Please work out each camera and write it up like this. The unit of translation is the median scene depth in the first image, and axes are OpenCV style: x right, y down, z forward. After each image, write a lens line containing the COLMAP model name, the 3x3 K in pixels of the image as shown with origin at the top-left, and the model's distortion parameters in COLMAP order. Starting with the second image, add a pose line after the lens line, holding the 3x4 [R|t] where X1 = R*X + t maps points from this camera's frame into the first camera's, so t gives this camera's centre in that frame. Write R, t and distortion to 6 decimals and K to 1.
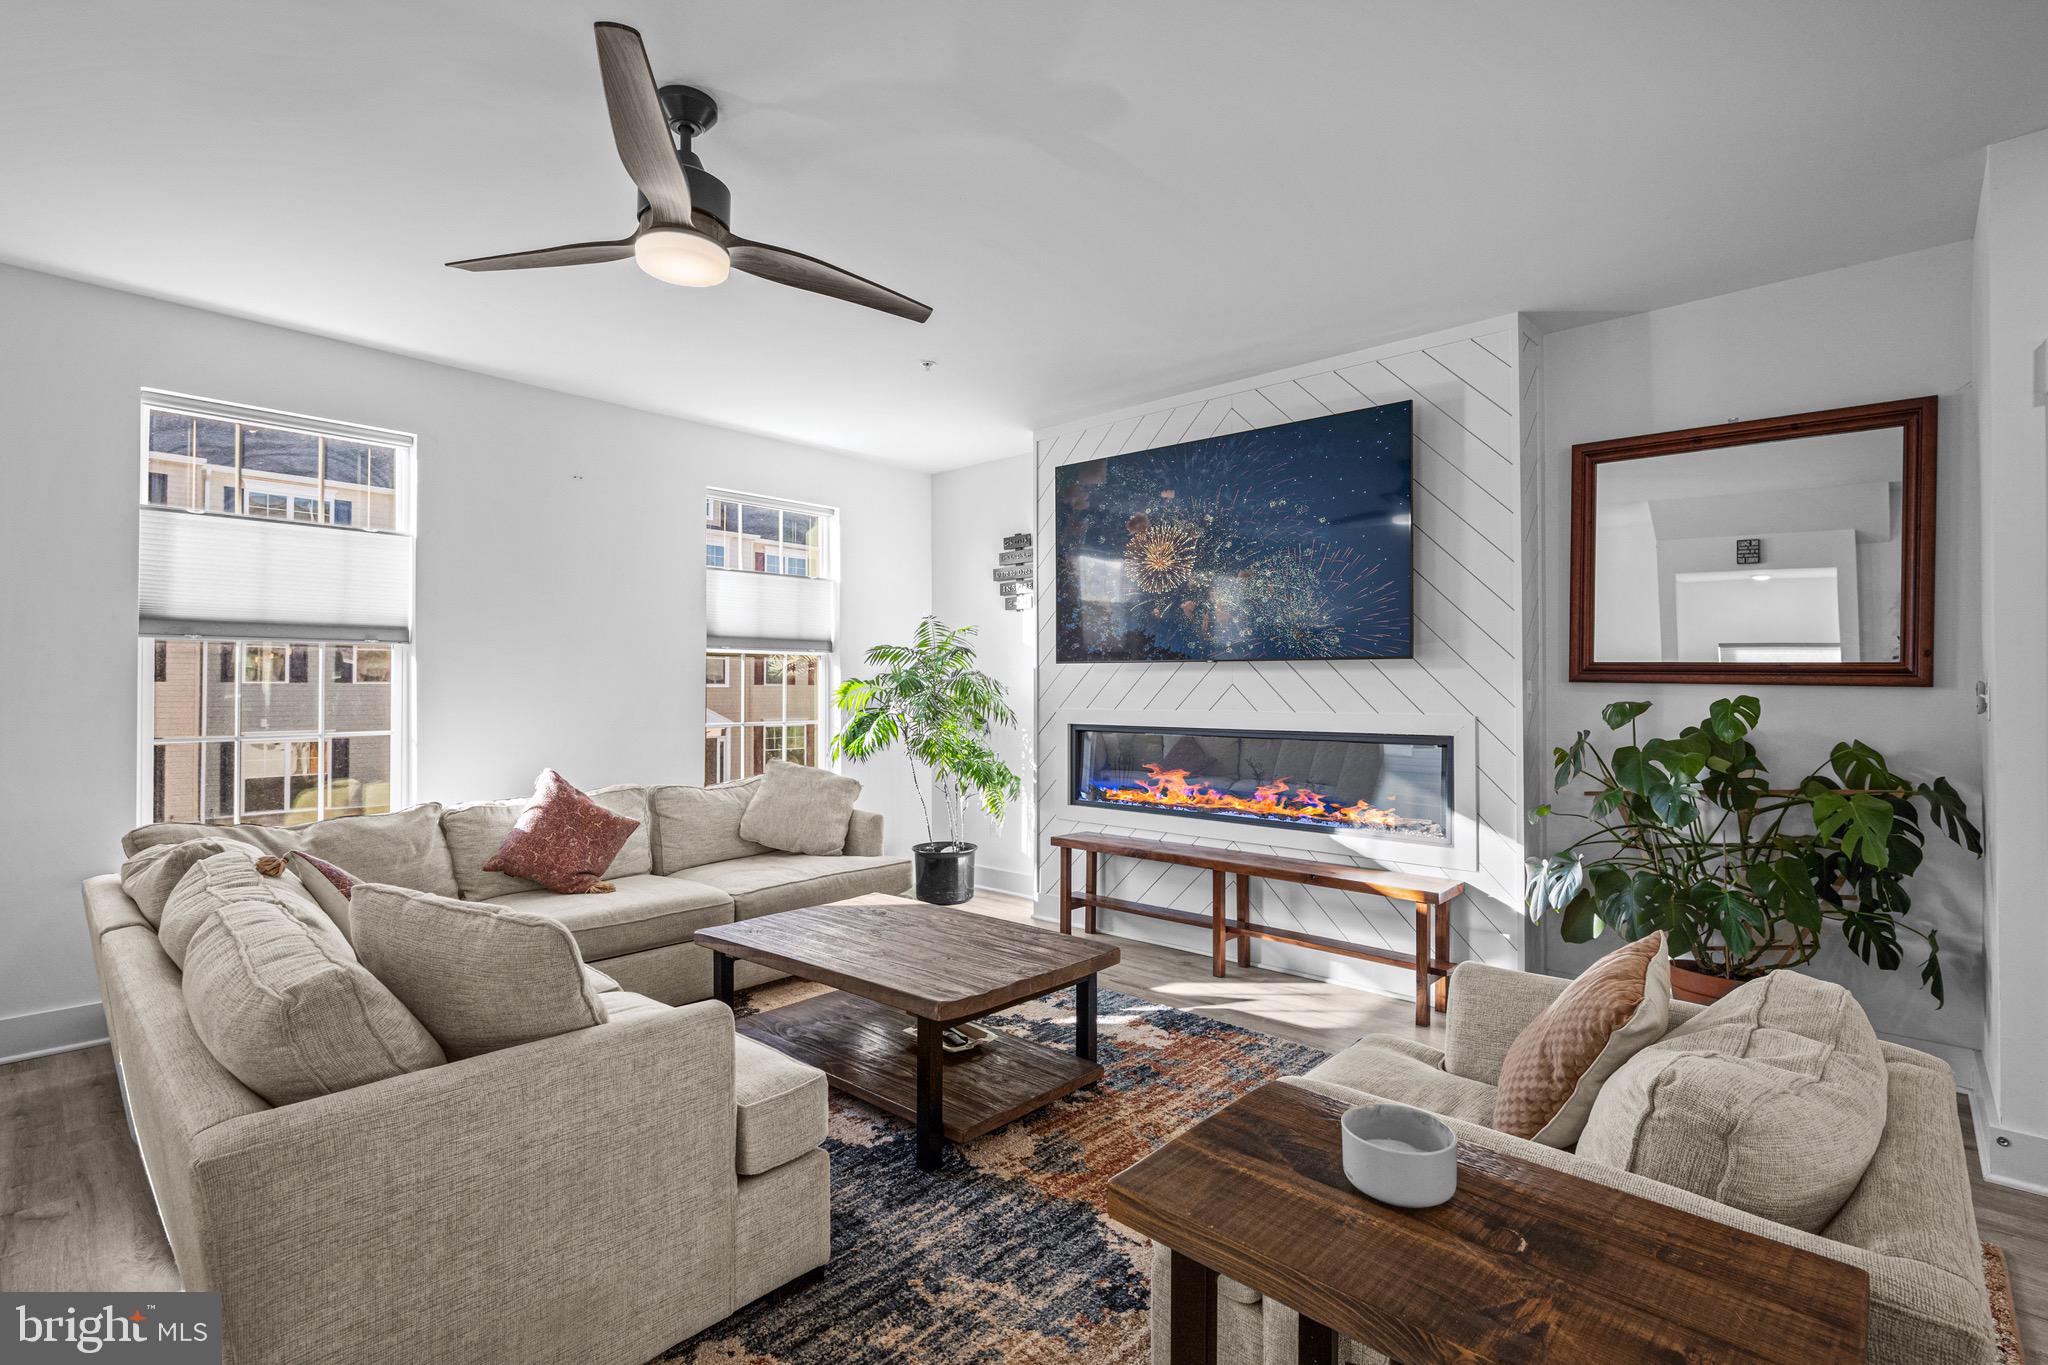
lens RADIAL K [[941.6, 0, 1028.6], [0, 941.6, 672.0], [0, 0, 1]] dist [-0.000271, -0.000512]
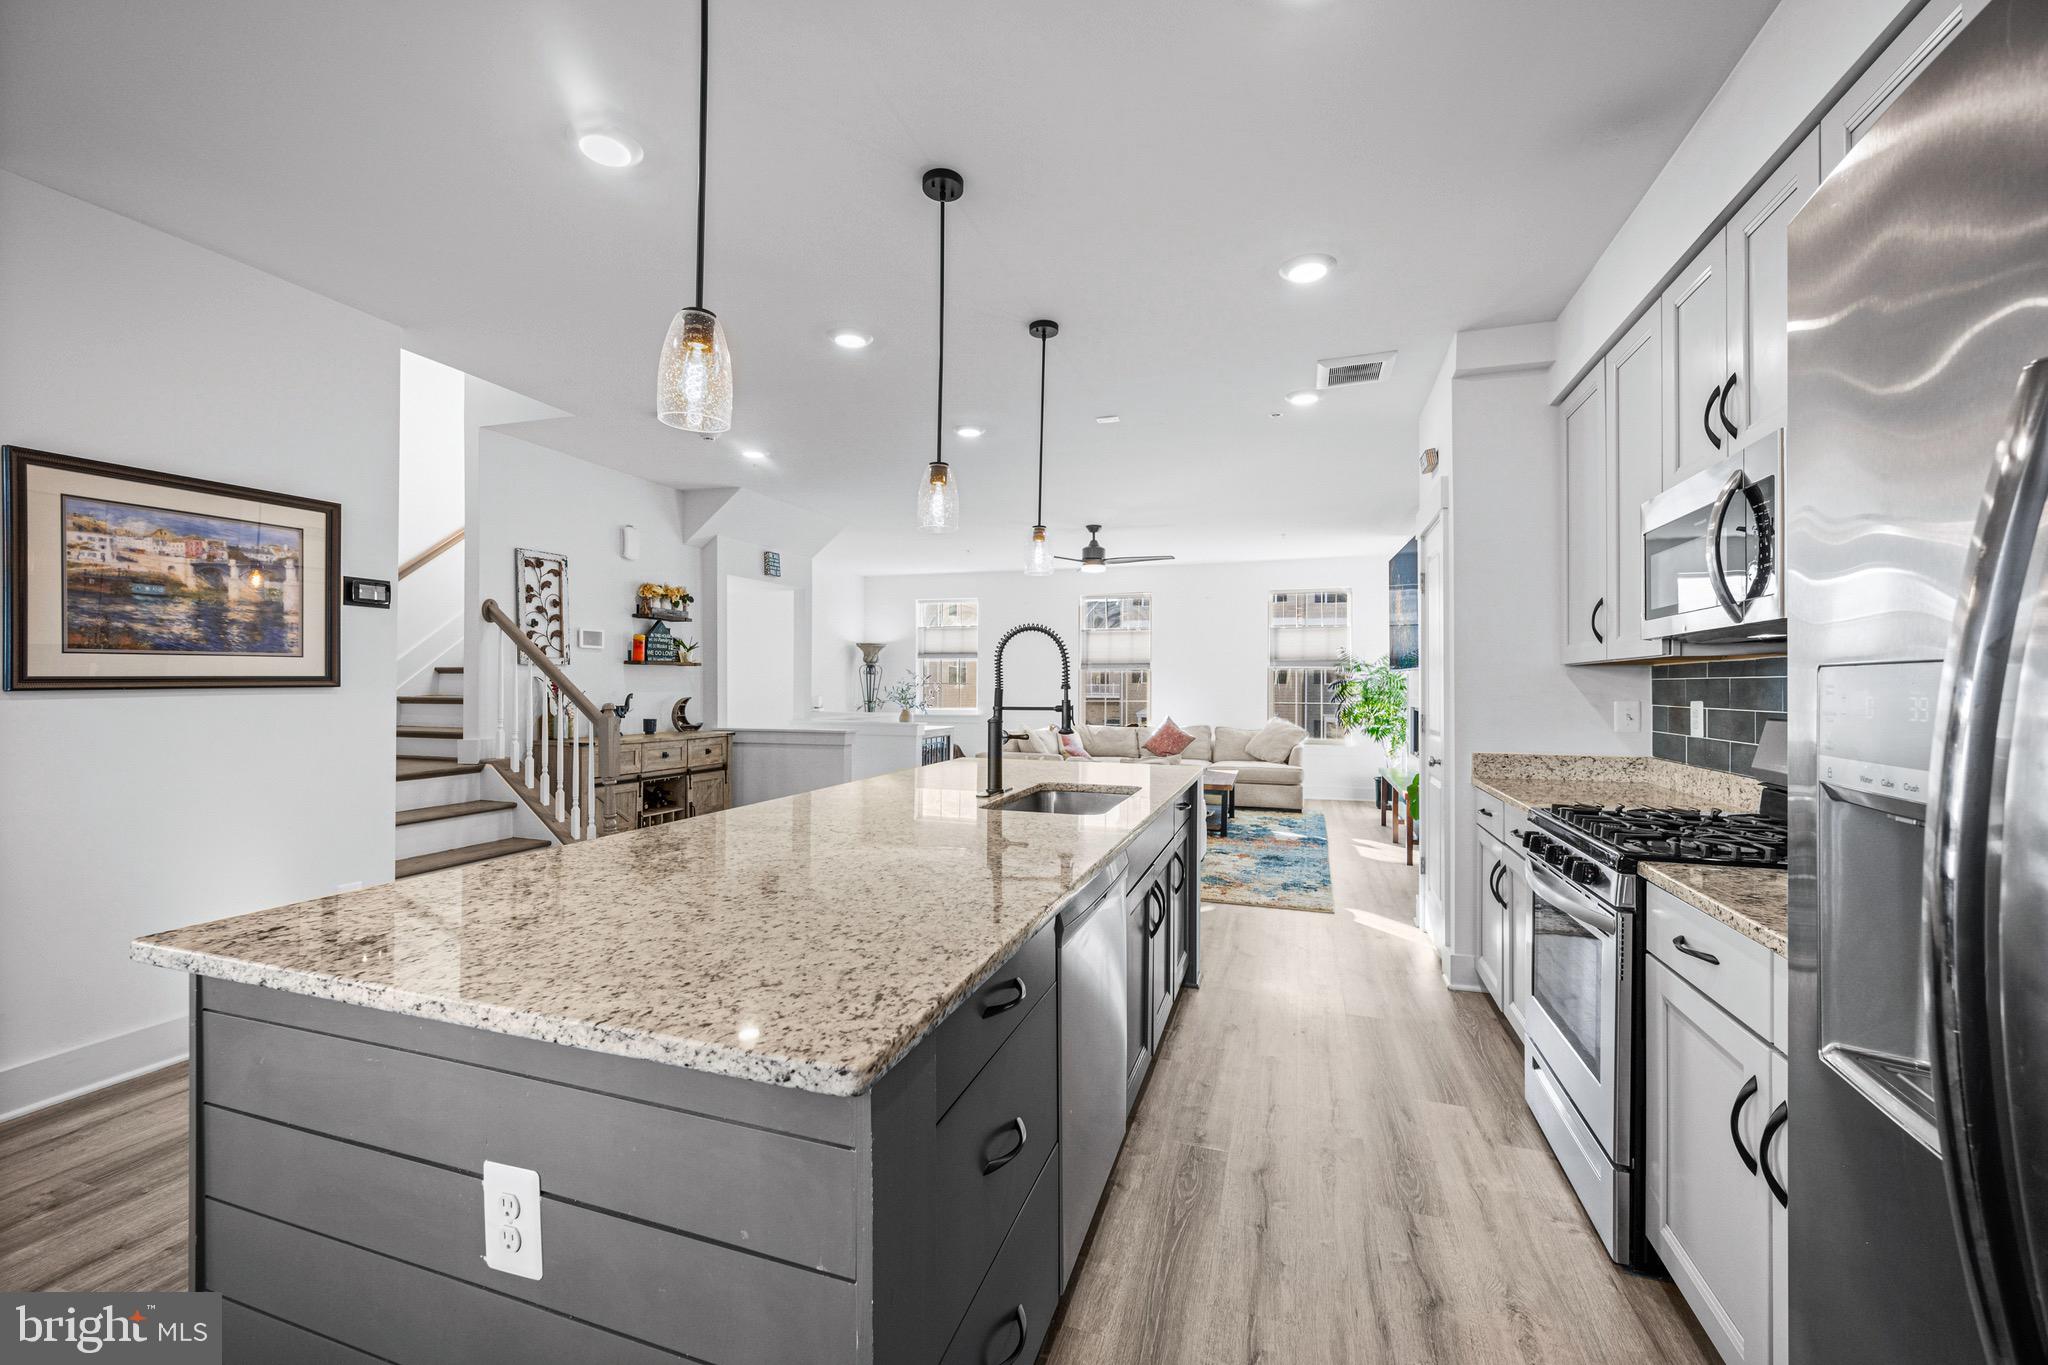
lens RADIAL K [[820.2, 0, 1022.4], [0, 820.2, 692.9], [0, 0, 1]] dist [0.000599, -0.000238]
pose [[0.404671, 0.006310, -0.914441, 1.394862], [0.011943, 0.999854, 0.012185, 0.003672], [0.914385, -0.015852, 0.404536, -0.317636]]
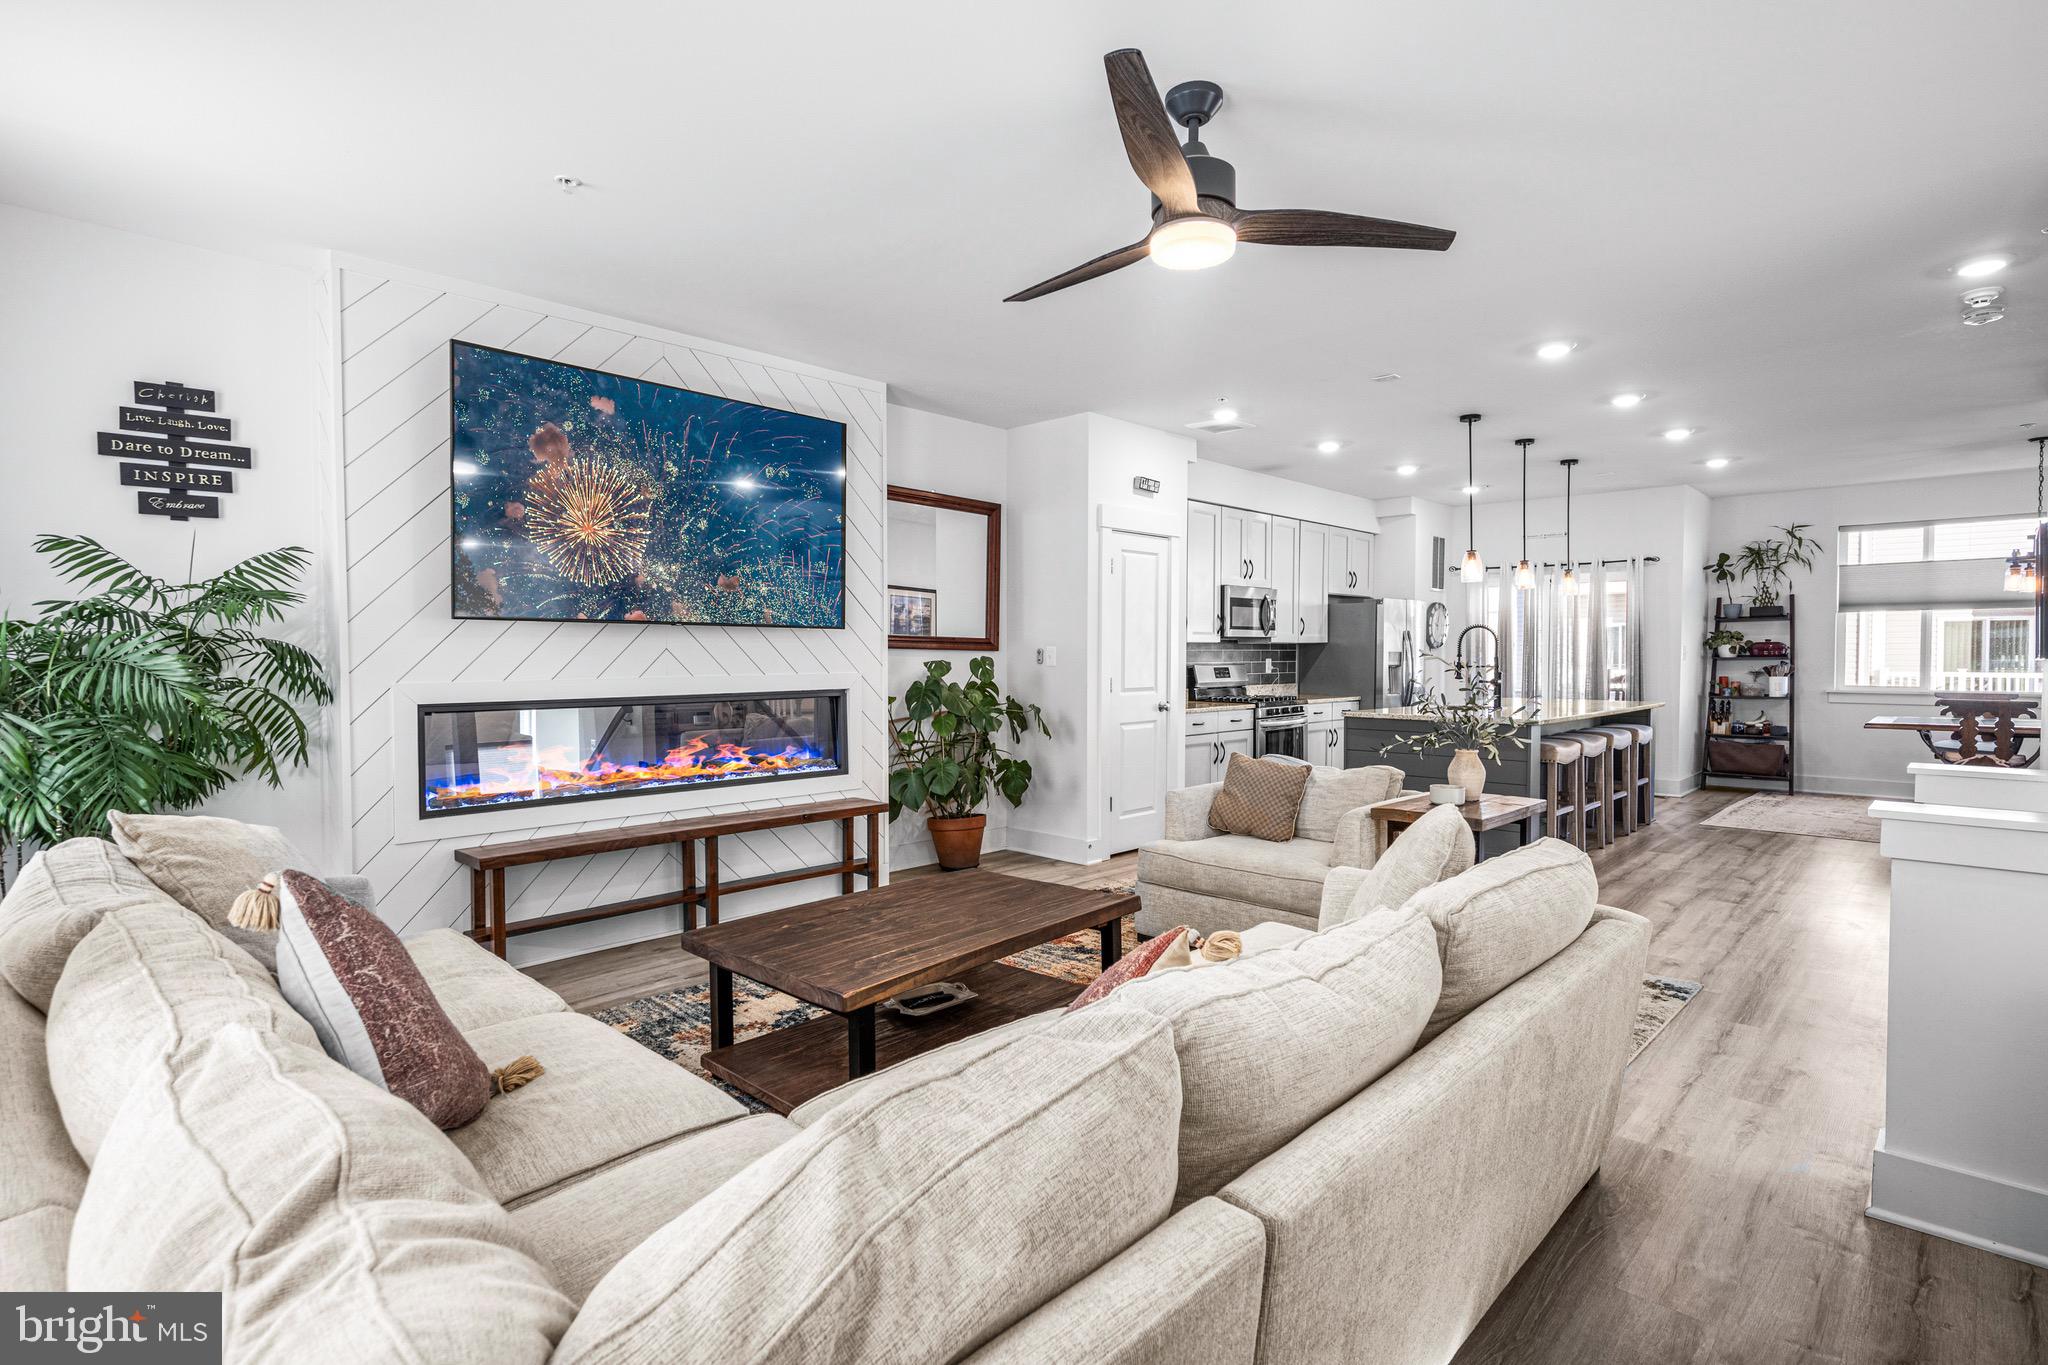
lens RADIAL K [[999.1, 0, 1028.3], [0, 999.1, 677.5], [0, 0, 1]] dist [-0.000263, 0.000067]
pose [[0.022892, -0.028294, 0.999337, -0.848367], [-0.015845, 0.999464, 0.028660, 0.007894], [-0.999612, -0.016490, 0.022432, 0.654990]]
